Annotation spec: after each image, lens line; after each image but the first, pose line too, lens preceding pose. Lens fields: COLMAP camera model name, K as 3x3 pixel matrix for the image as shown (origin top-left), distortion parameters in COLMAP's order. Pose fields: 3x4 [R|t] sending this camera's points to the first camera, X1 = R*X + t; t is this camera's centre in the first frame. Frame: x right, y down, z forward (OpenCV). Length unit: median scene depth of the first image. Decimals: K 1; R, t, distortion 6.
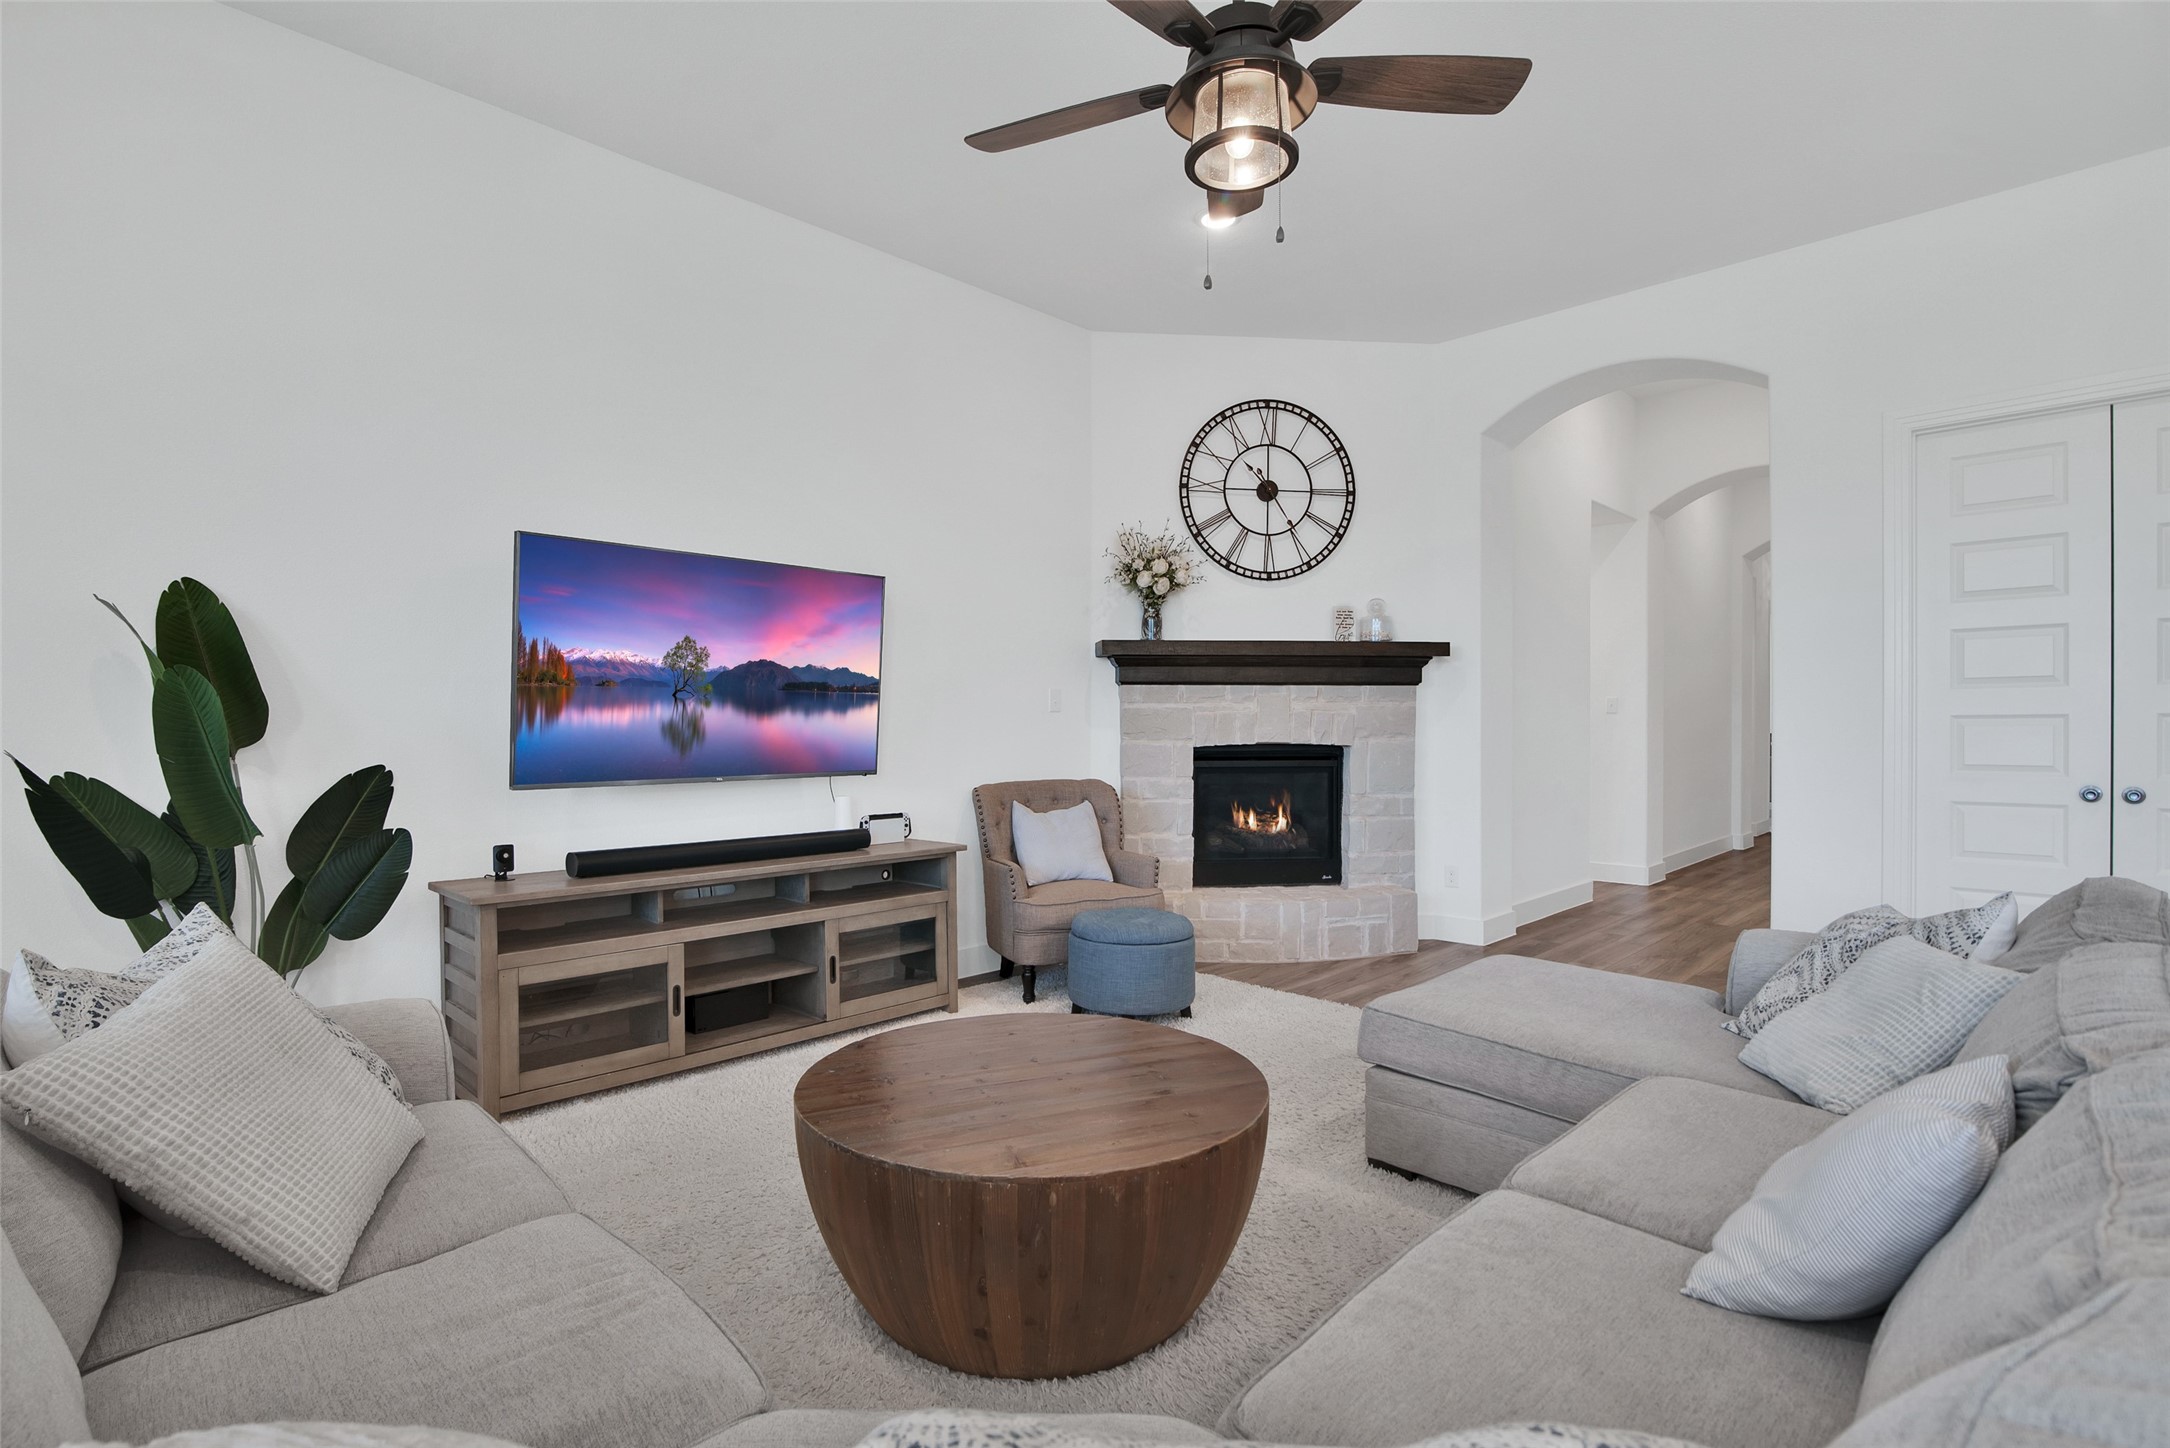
lens RADIAL K [[1036.7, 0, 1068.6], [0, 1036.7, 731.4], [0, 0, 1]] dist [-0.017553, 0.000557]
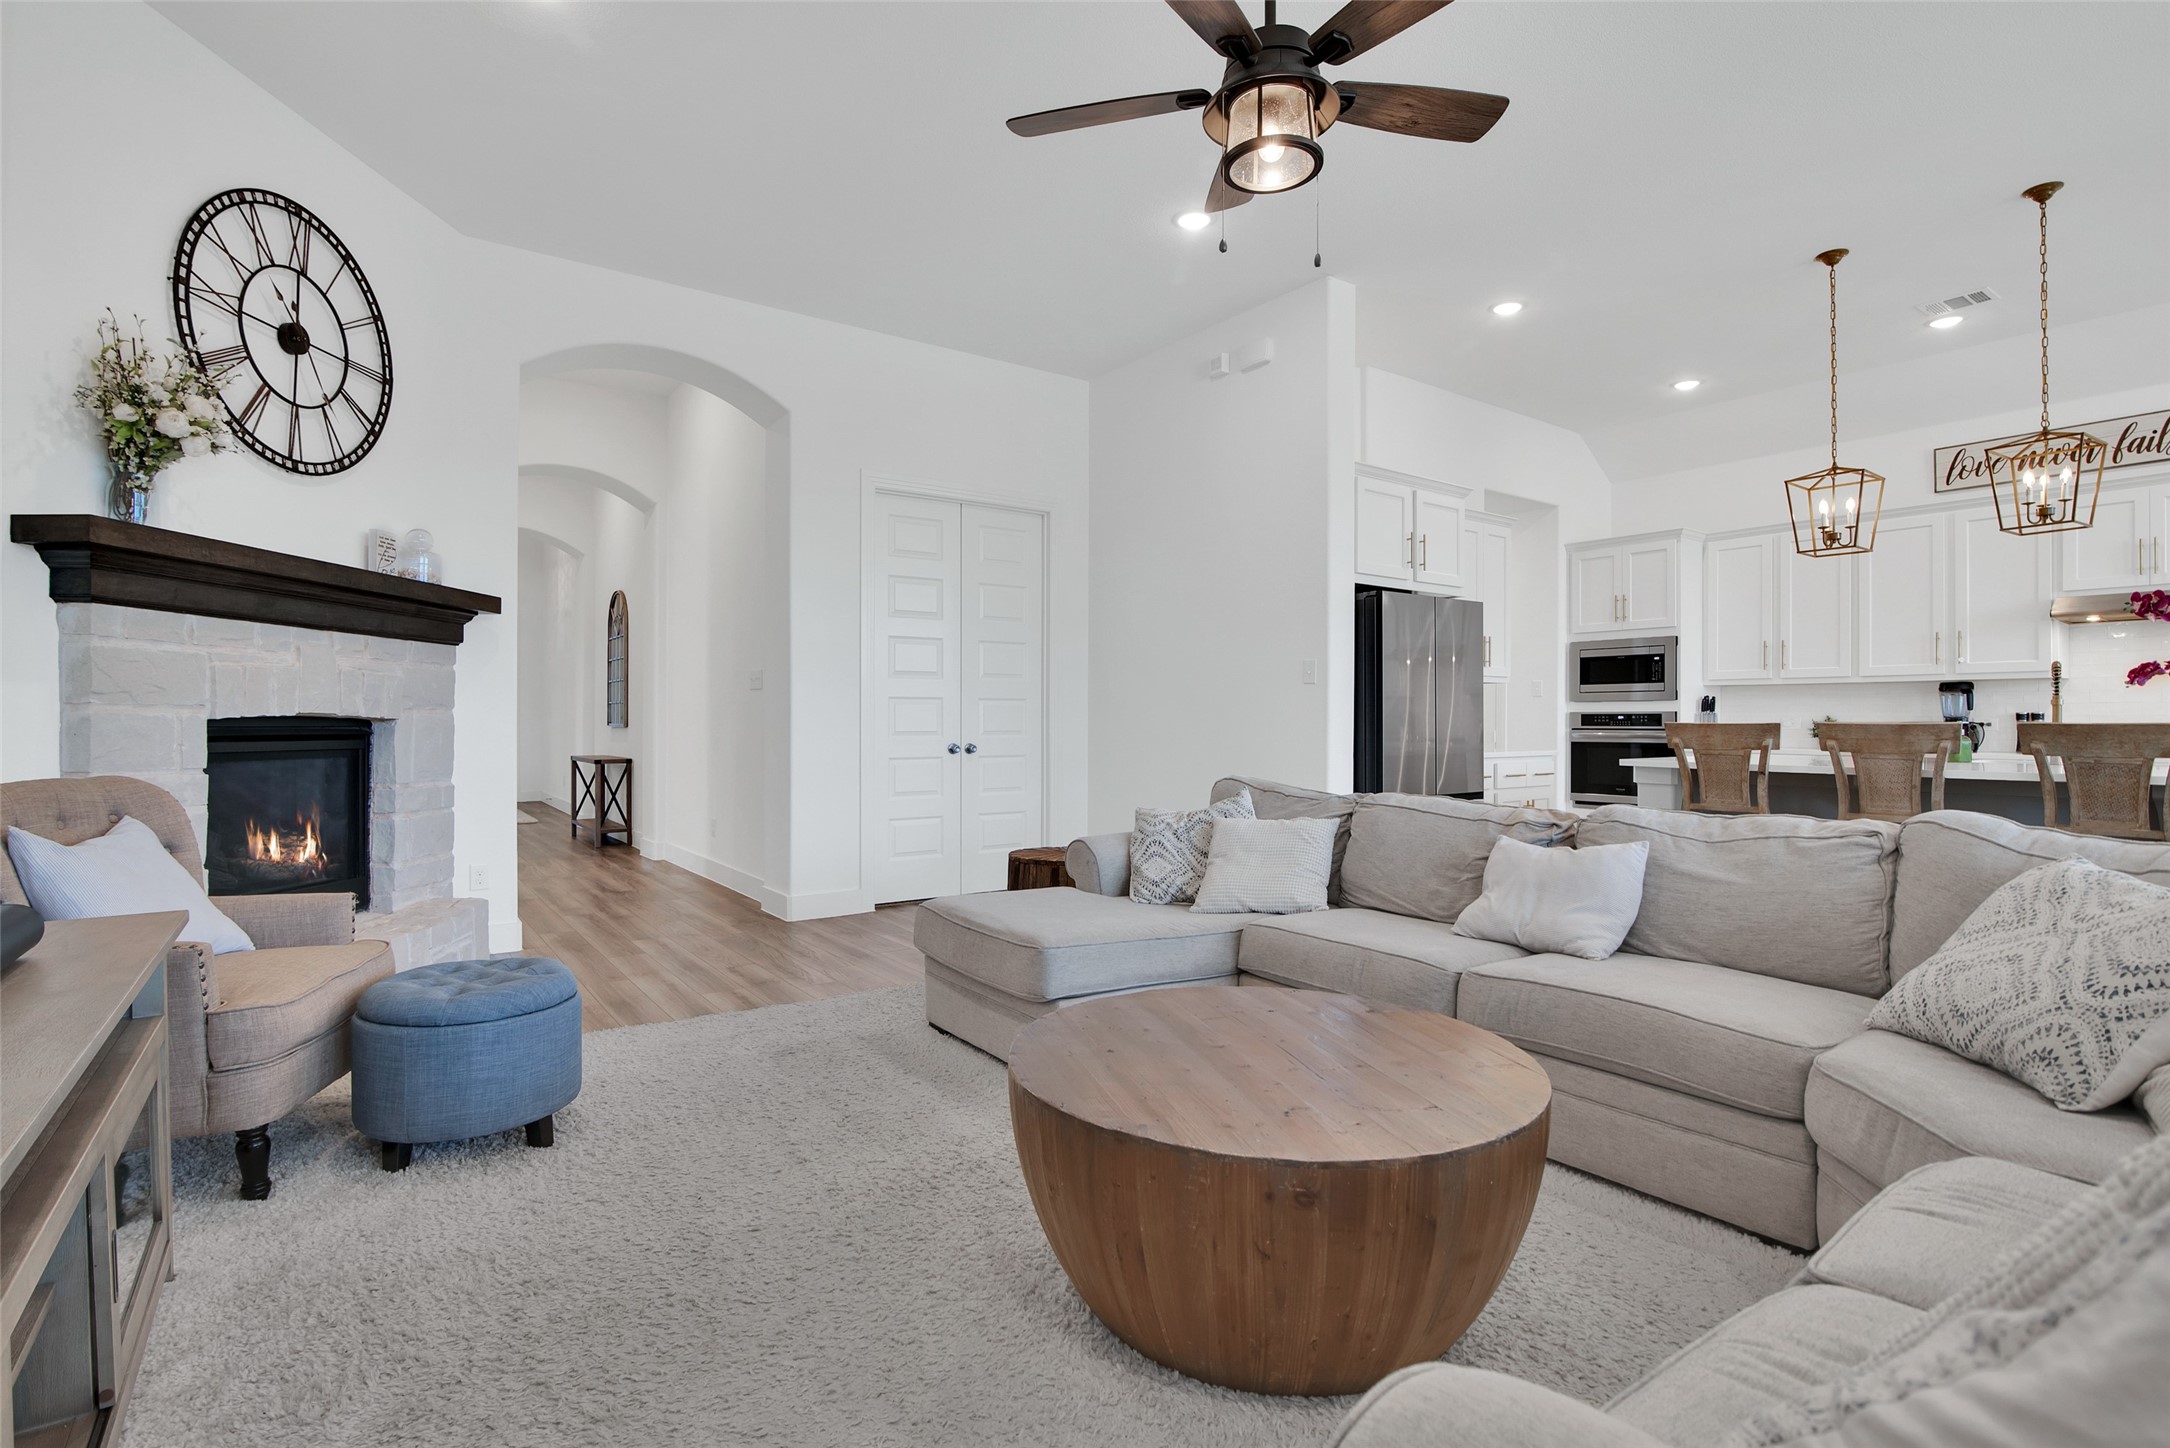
lens RADIAL K [[1046.0, 0, 1080.2], [0, 1046.0, 720.8], [0, 0, 1]] dist [-0.015332, 0.001647]
pose [[0.156514, 0.006497, 0.987654, -0.393628], [0.001032, 0.999977, -0.006742, 0.020544], [-0.987675, 0.002075, 0.156504, 0.397368]]
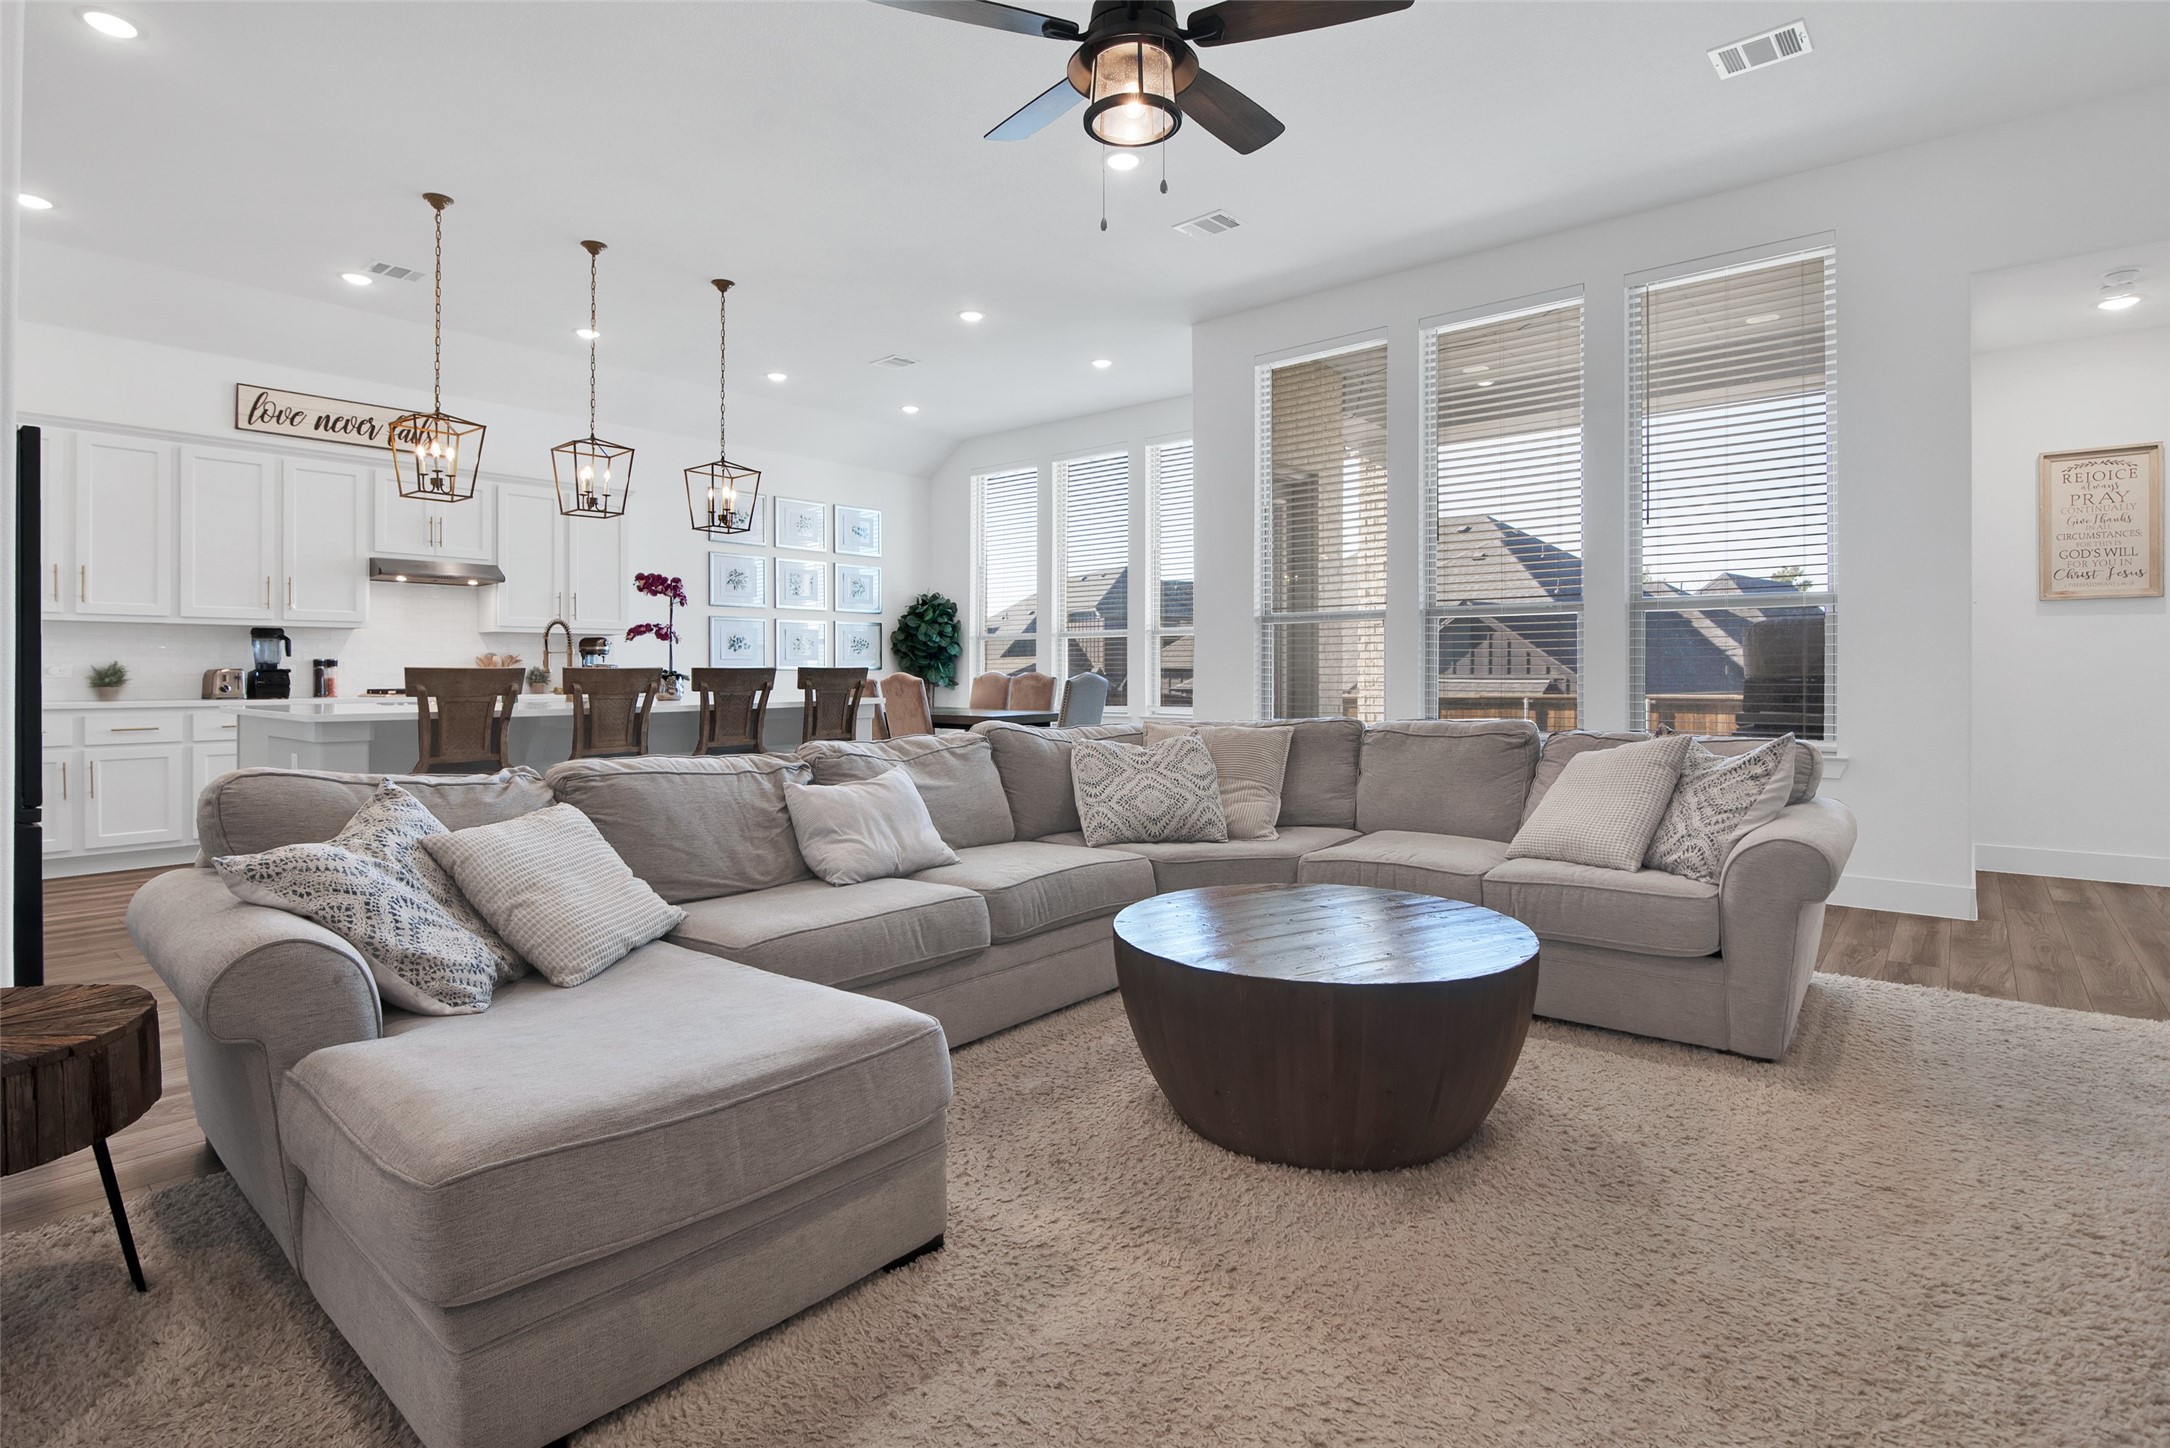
lens RADIAL K [[1046.0, 0, 1074.1], [0, 1046.0, 681.7], [0, 0, 1]] dist [-0.015332, 0.001647]
pose [[-0.996131, 0.005439, -0.087707, 0.117108], [0.004331, 0.999908, 0.012818, 0.019498], [0.087768, 0.012388, -0.996064, 0.832250]]
